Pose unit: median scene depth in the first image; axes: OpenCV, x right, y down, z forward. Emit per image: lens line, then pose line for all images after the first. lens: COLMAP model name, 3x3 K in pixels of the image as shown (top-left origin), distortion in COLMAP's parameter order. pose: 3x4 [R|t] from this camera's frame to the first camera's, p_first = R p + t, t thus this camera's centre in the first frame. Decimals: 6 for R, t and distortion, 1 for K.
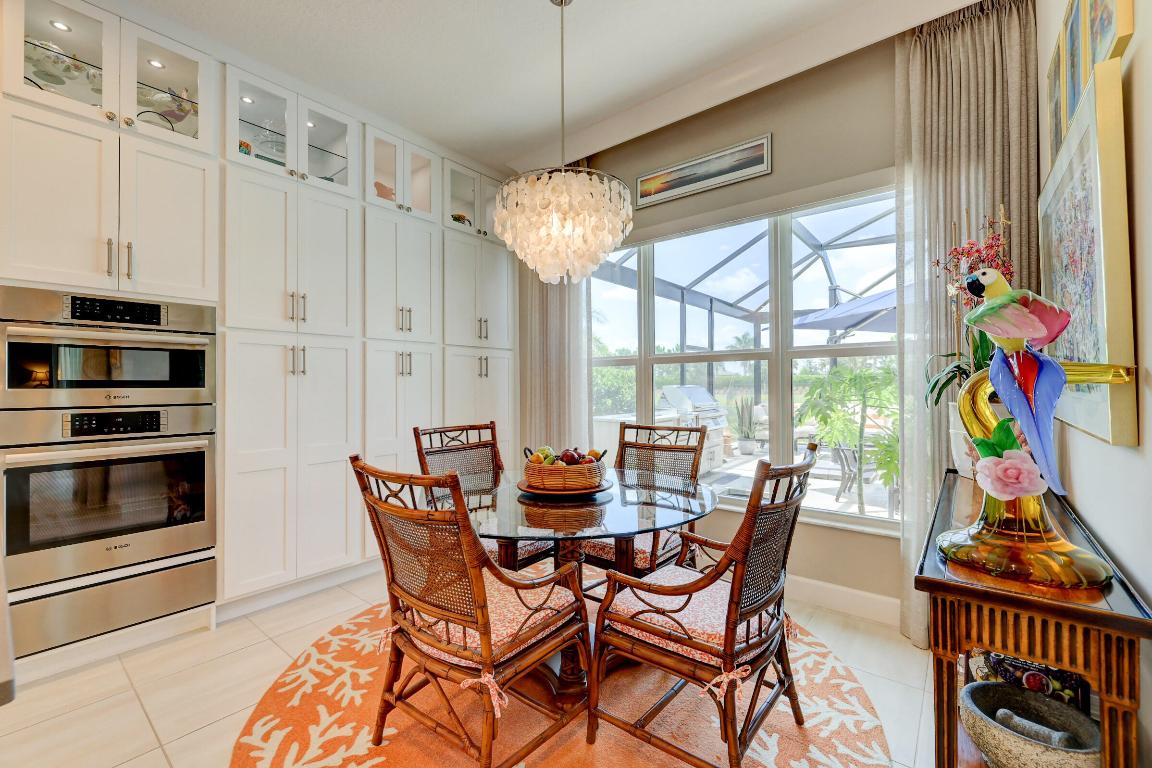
lens RADIAL K [[482.0, 0, 572.1], [0, 482.0, 377.2], [0, 0, 1]] dist [0.002631, -0.000678]
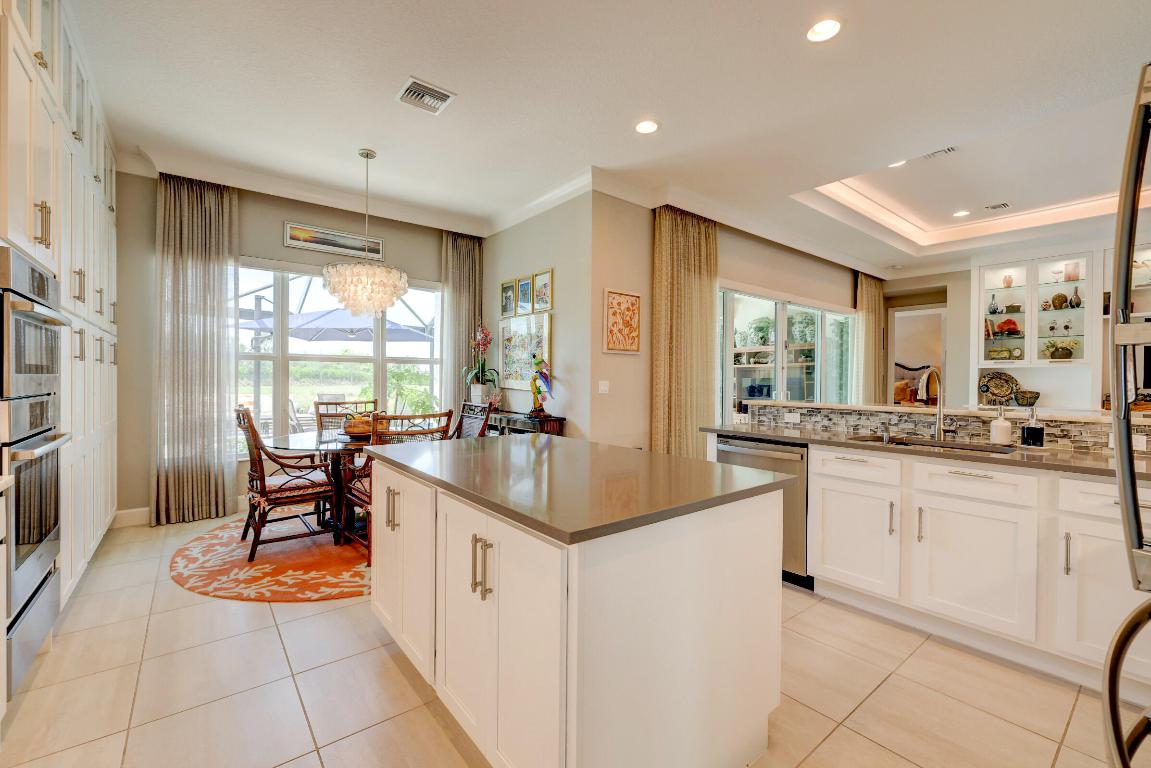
lens RADIAL K [[481.6, 0, 566.9], [0, 481.6, 384.1], [0, 0, 1]] dist [0.002631, -0.000678]
pose [[0.212163, -0.005025, 0.977221, -1.532496], [-0.022847, 0.999688, 0.010101, 0.010234], [-0.976967, -0.024469, 0.211982, -0.096380]]
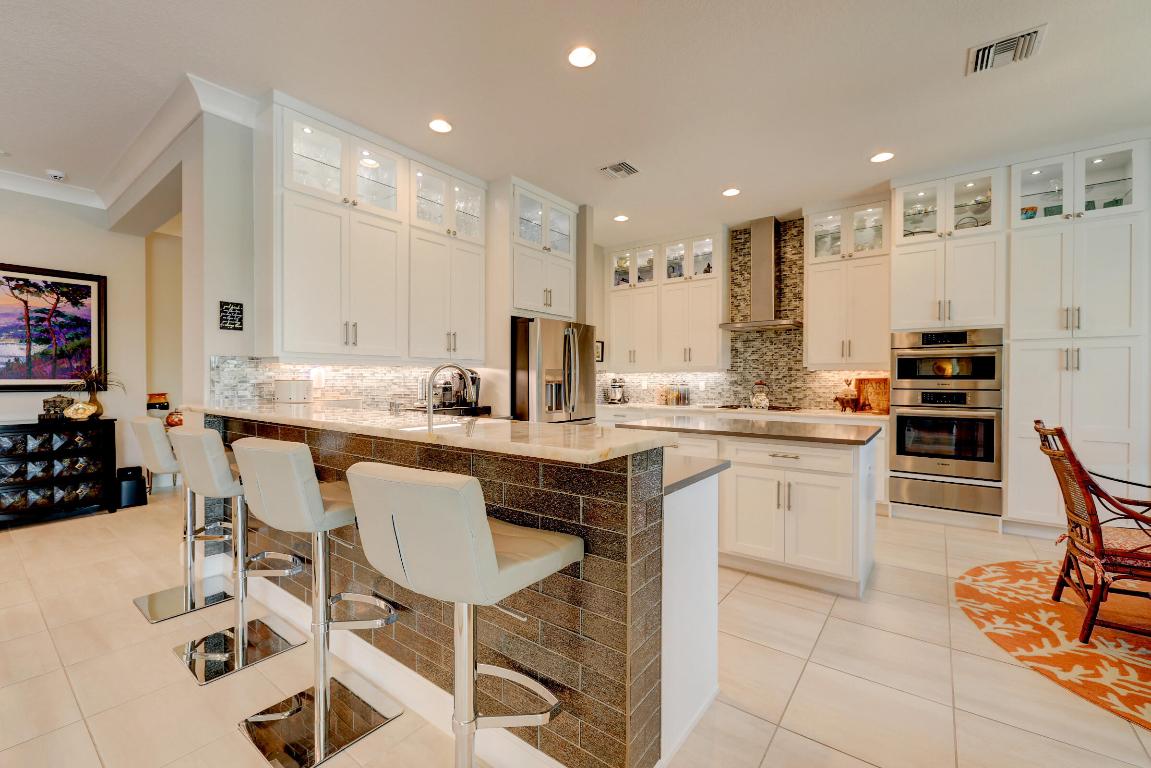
lens RADIAL K [[481.6, 0, 569.8], [0, 481.6, 384.3], [0, 0, 1]] dist [0.002631, -0.000678]
pose [[0.038071, 0.017591, -0.999120, 0.836003], [0.011504, 0.999771, 0.018041, -0.007935], [0.999209, -0.012181, 0.037860, -0.496809]]
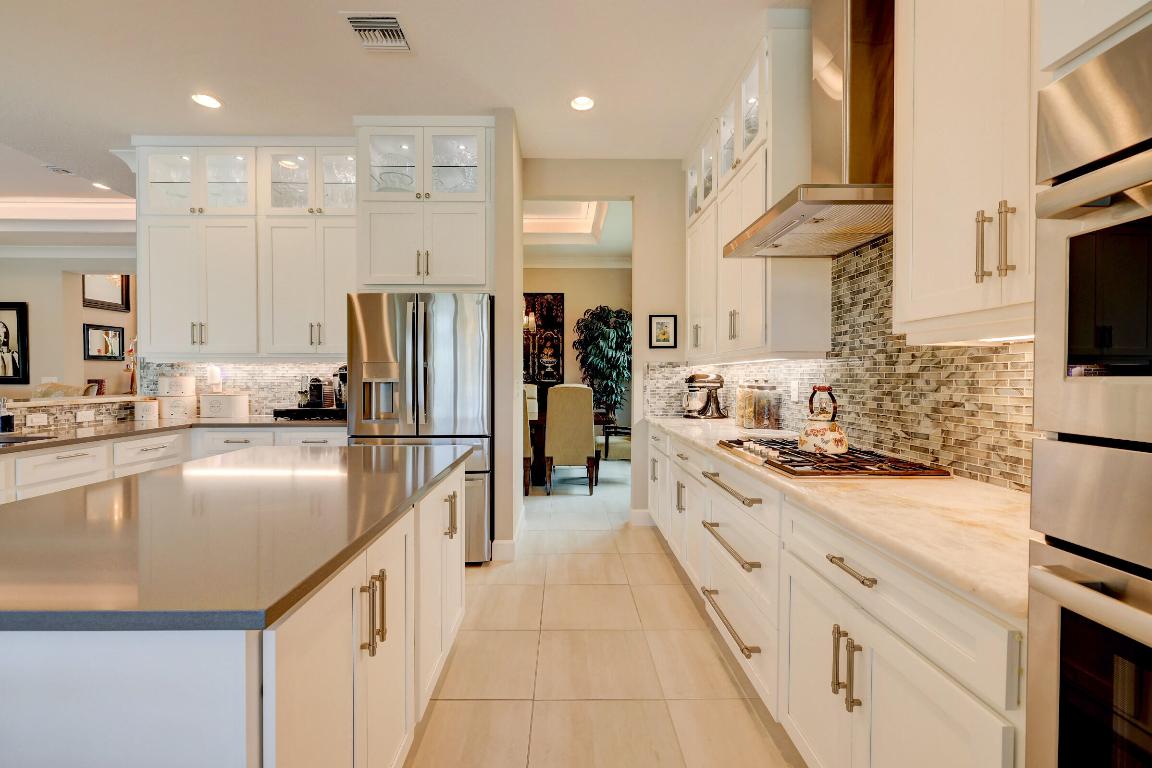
lens RADIAL K [[482.0, 0, 567.1], [0, 482.0, 378.9], [0, 0, 1]] dist [0.002631, -0.000678]
pose [[-0.764069, 0.009082, -0.645070, -0.572889], [0.011964, 0.999928, -0.000093, 0.019642], [0.645023, -0.007789, -0.764123, 0.877319]]
